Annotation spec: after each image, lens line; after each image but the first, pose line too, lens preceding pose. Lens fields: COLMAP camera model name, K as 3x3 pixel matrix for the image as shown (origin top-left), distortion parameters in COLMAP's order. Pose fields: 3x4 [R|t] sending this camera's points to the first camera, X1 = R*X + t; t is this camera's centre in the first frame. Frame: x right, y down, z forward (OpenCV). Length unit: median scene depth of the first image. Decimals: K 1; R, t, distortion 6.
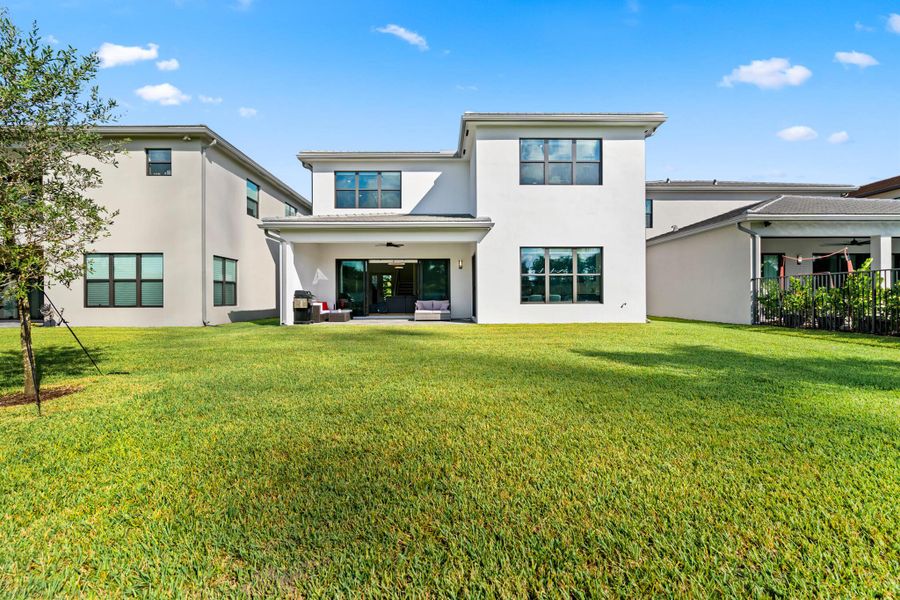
lens RADIAL K [[403.9, 0, 448.6], [0, 403.9, 298.8], [0, 0, 1]] dist [0.003377, 0.000175]
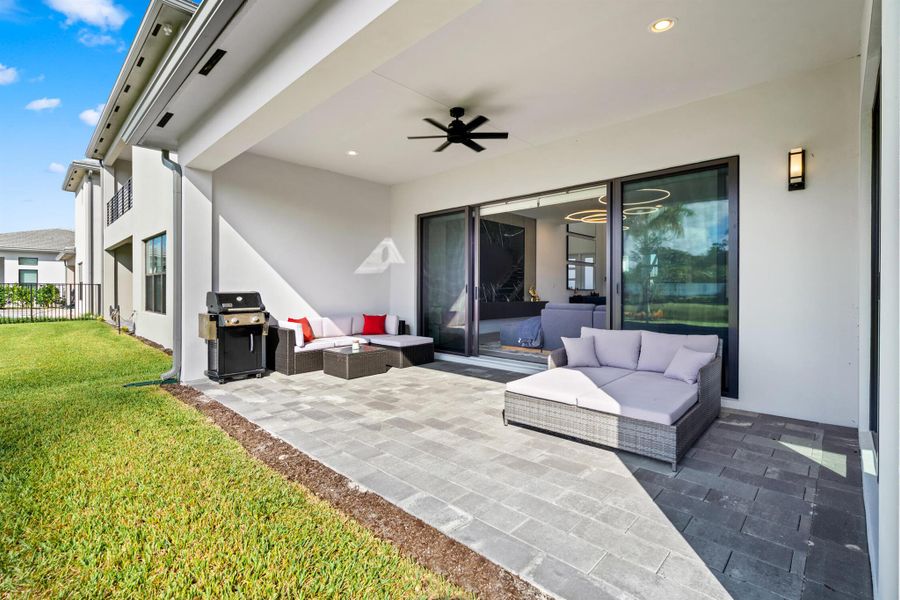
lens RADIAL K [[403.9, 0, 450.0], [0, 403.9, 292.2], [0, 0, 1]] dist [0.003377, 0.000175]
pose [[0.707831, 0.012925, -0.706263, 0.054070], [-0.005704, 0.999905, 0.012582, -0.022421], [0.706359, -0.004878, 0.707837, 0.743769]]
